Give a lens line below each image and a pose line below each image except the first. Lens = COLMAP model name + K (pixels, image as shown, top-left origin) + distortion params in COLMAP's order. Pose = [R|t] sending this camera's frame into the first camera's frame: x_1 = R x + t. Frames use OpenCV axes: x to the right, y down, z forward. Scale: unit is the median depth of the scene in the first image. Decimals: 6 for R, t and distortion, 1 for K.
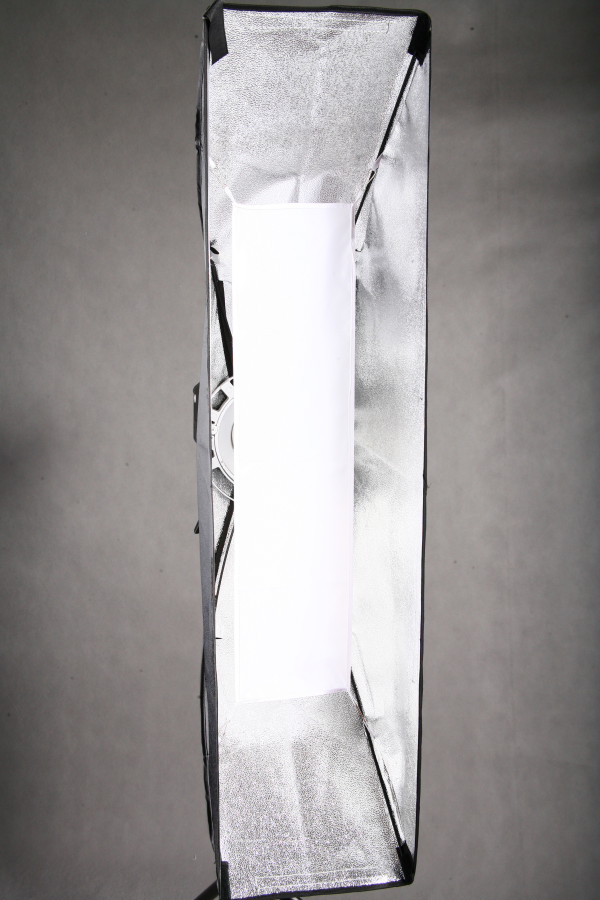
lens RADIAL K [[1102.1, 0, 302.1], [0, 1102.1, 448.3], [0, 0, 1]] dist [-0.018895, 0.000000]
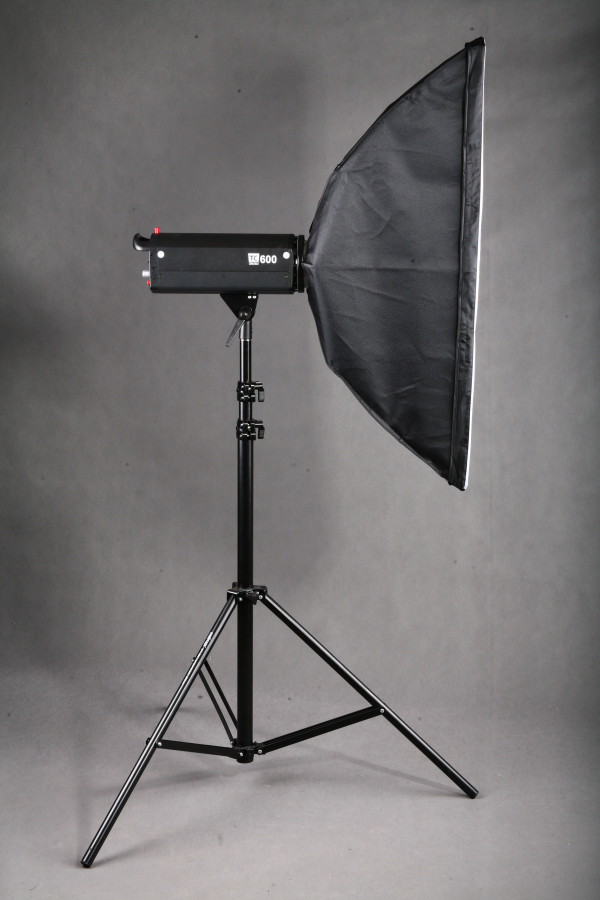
lens RADIAL K [[1716.0, 0, 300.7], [0, 1716.0, 454.8], [0, 0, 1]] dist [0.242344, 0.000000]
pose [[0.998172, 0.005997, -0.060134, 0.101486], [-0.003776, 0.999309, 0.036977, 0.089706], [0.060314, -0.036682, 0.997505, -0.761897]]
